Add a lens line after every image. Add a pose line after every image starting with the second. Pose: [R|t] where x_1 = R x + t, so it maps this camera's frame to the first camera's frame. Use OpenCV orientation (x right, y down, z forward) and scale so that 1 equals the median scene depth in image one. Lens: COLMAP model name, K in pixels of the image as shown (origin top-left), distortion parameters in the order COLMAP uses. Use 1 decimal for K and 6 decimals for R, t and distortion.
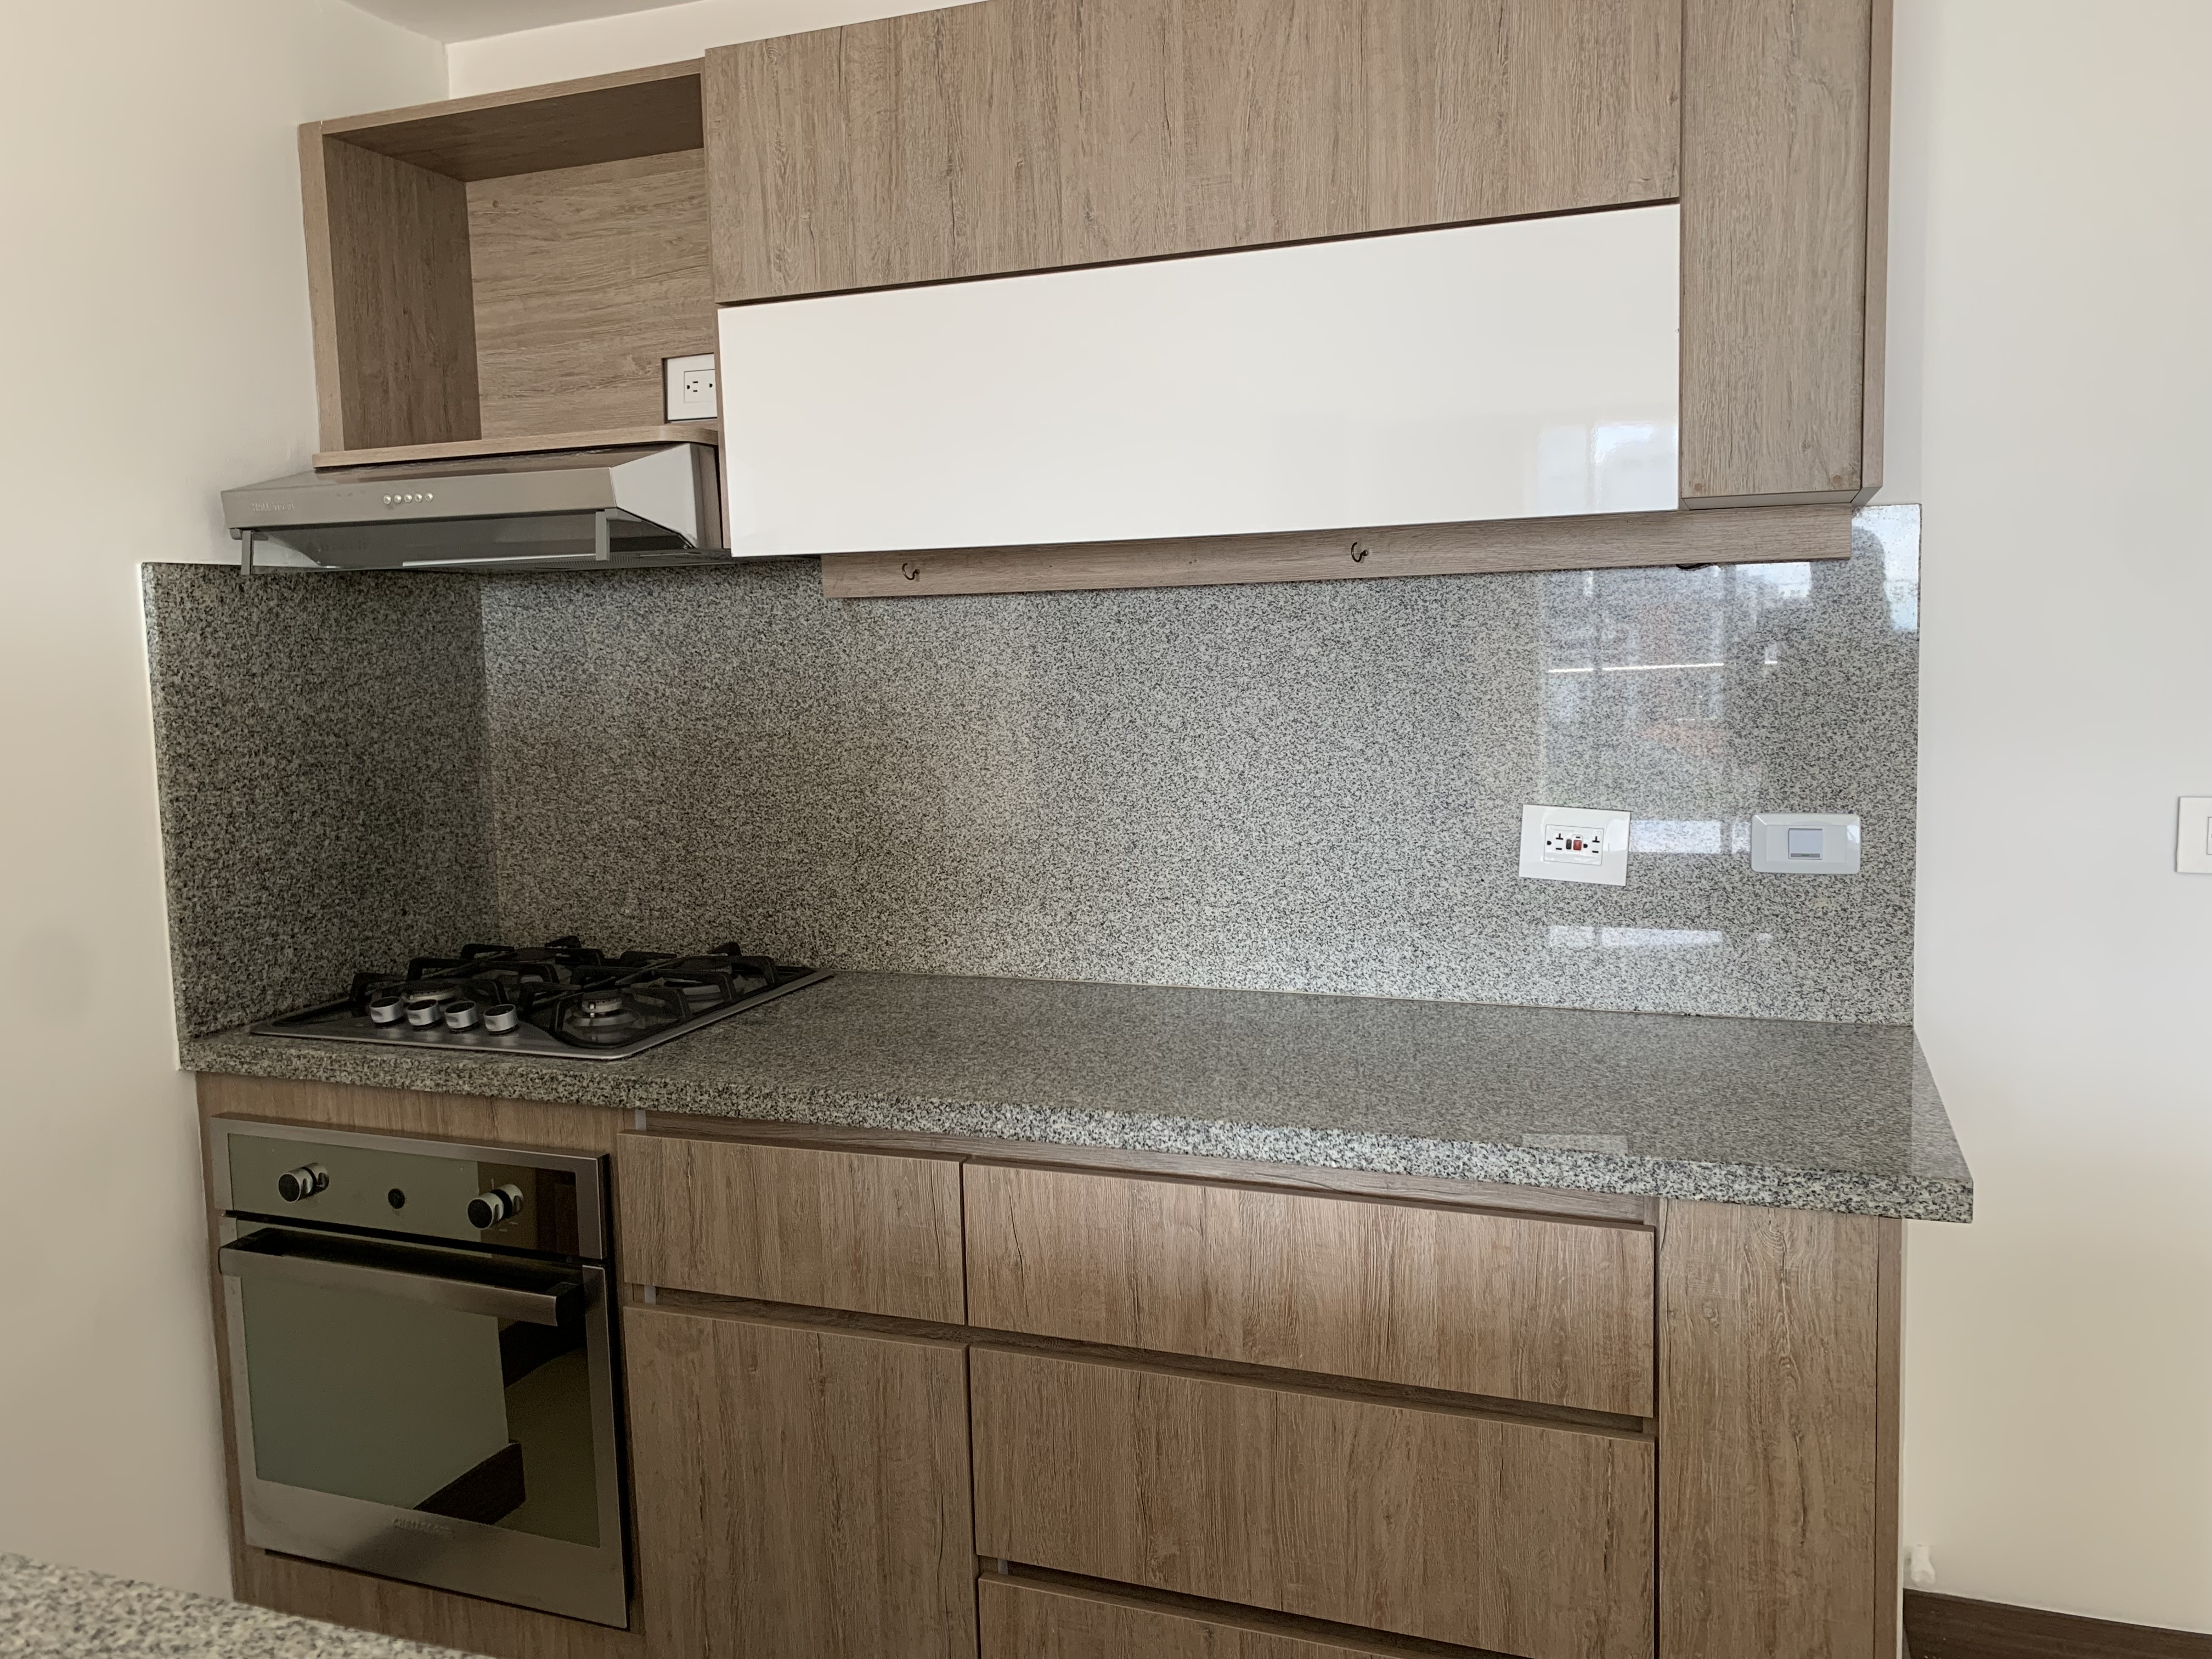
lens RADIAL K [[1677.6, 0, 1114.5], [0, 1677.6, 793.5], [0, 0, 1]] dist [0.064867, -0.150044]
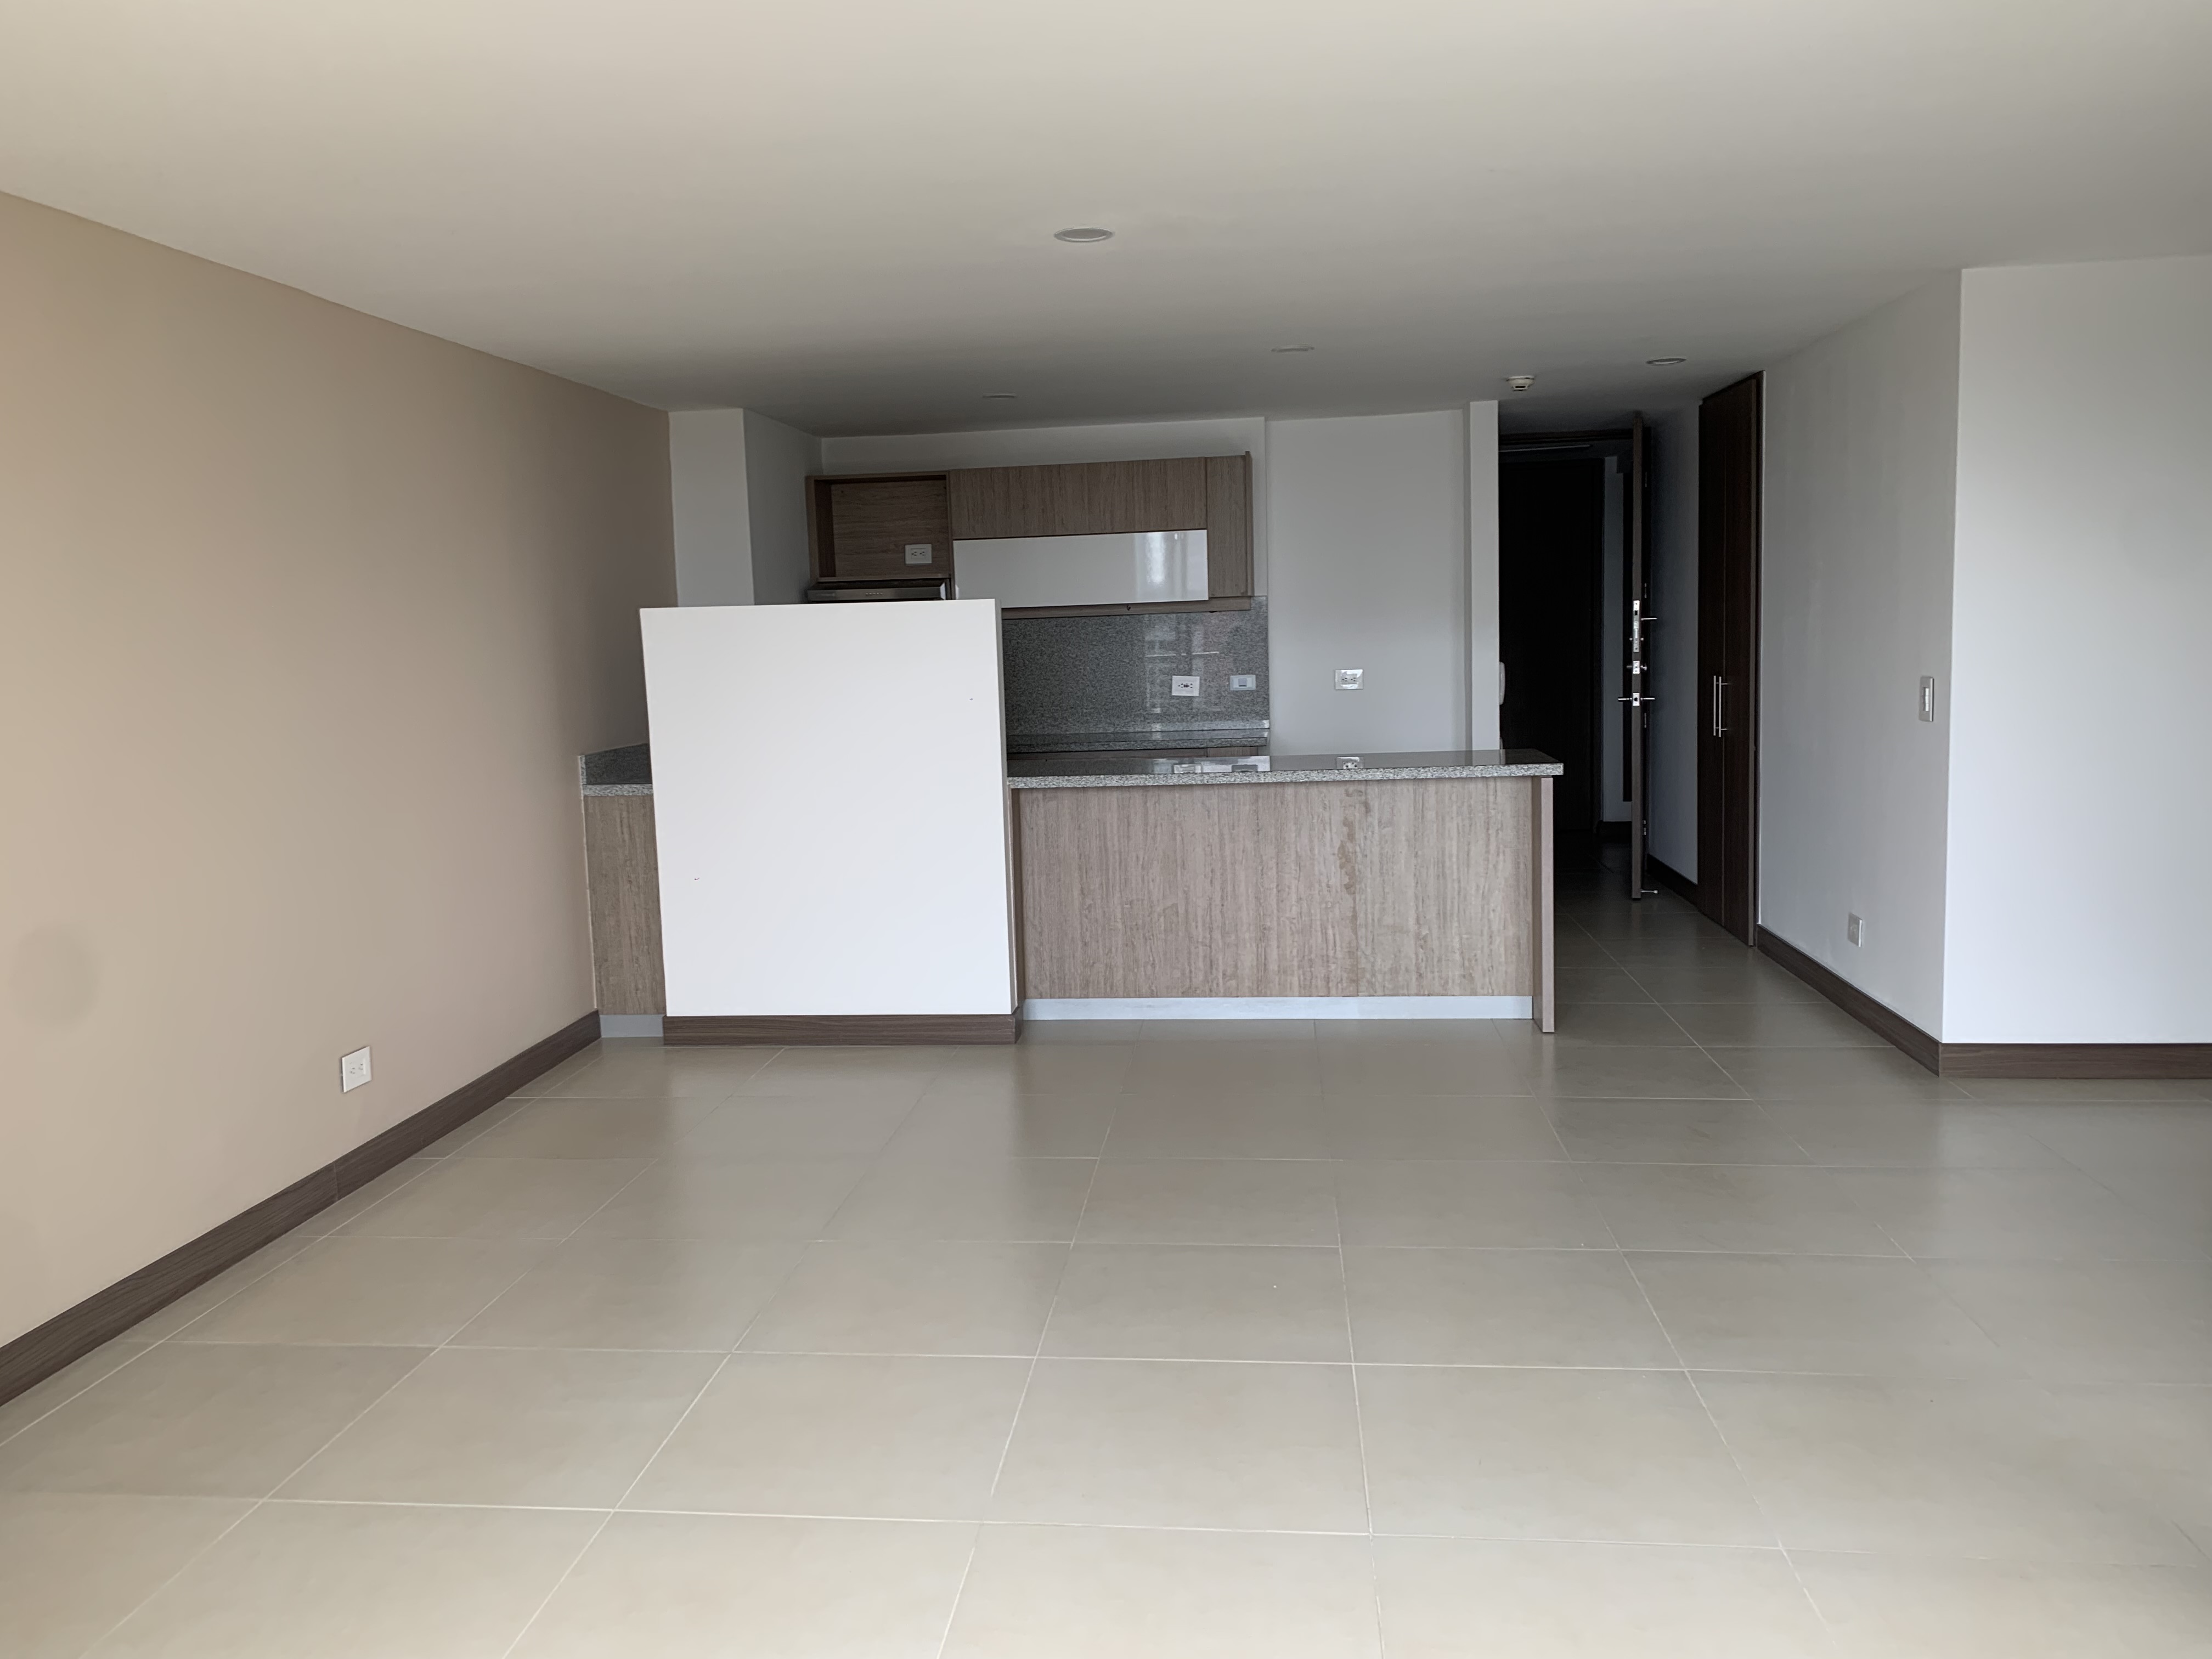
lens RADIAL K [[1709.6, 0, 1117.2], [0, 1709.6, 859.4], [0, 0, 1]] dist [0.061025, -0.085114]
pose [[0.967404, -0.041715, 0.249777, -0.859303], [0.033978, 0.998802, 0.035208, 0.282403], [-0.250946, -0.025573, 0.967663, -2.708511]]
